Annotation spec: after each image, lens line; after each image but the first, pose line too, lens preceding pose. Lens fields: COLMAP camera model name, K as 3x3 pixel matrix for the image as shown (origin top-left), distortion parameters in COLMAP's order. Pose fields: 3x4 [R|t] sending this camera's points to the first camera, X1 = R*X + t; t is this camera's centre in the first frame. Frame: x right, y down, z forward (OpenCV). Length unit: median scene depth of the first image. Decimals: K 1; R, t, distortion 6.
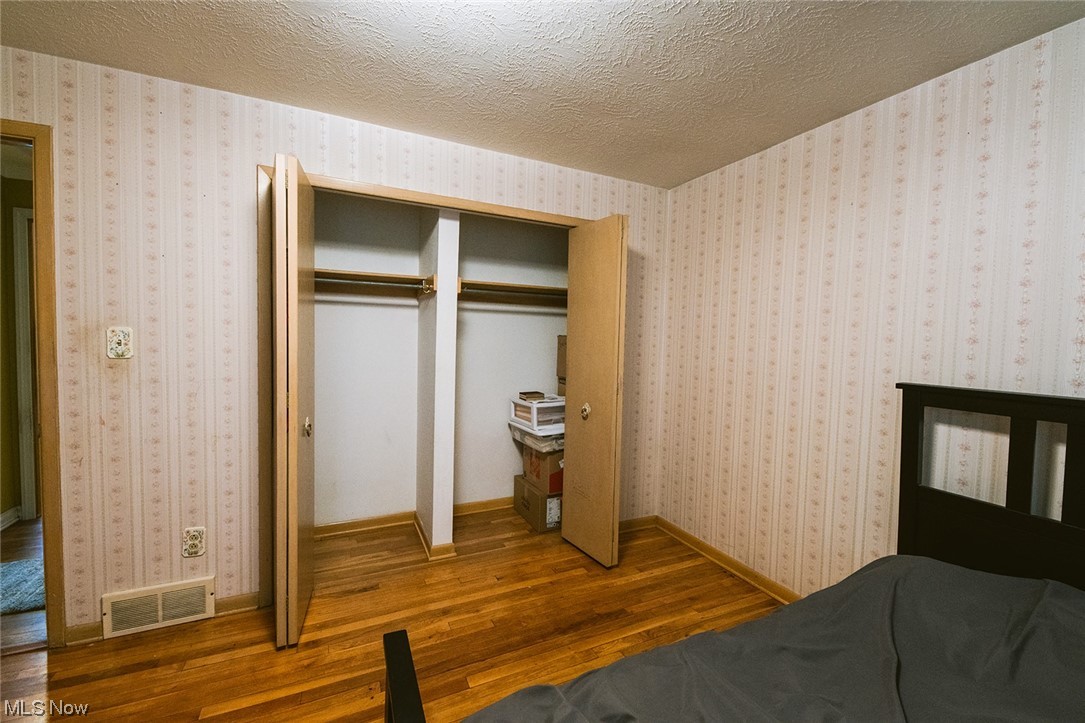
lens RADIAL K [[437.6, 0, 543.3], [0, 437.6, 363.3], [0, 0, 1]] dist [-0.003169, -0.001606]
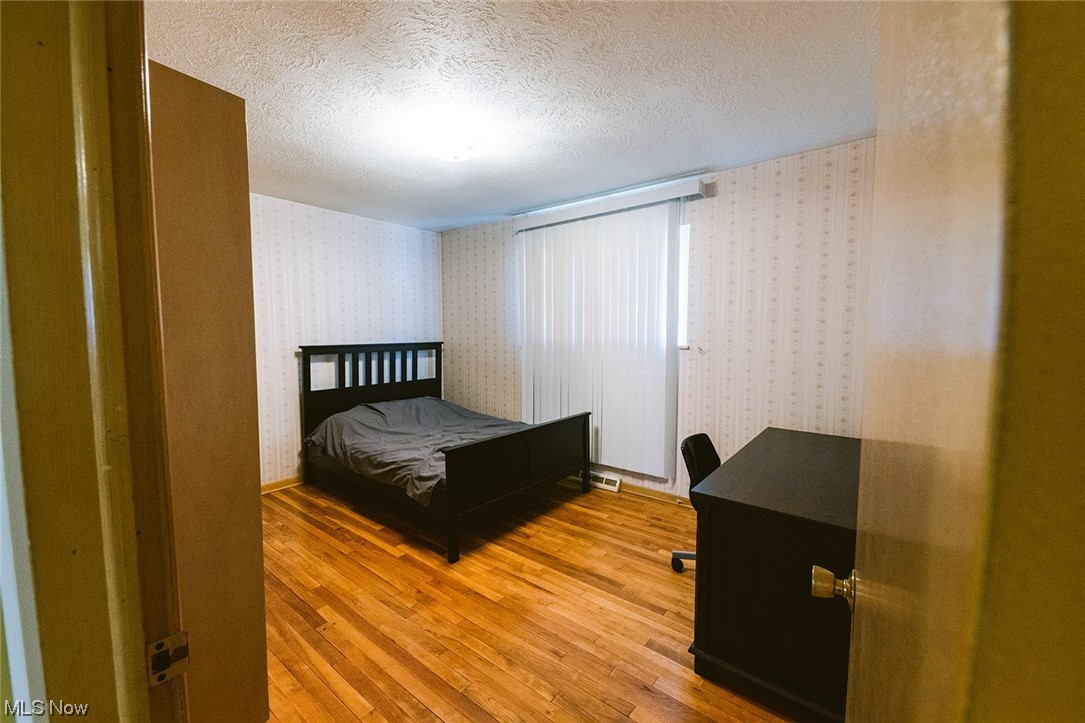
lens RADIAL K [[437.6, 0, 541.6], [0, 437.6, 358.3], [0, 0, 1]] dist [-0.003169, -0.001606]
pose [[-0.452043, -0.086040, 0.887837, -1.736463], [0.030623, 0.993253, 0.111847, -0.105549], [-0.891470, 0.077748, -0.446359, 0.993068]]
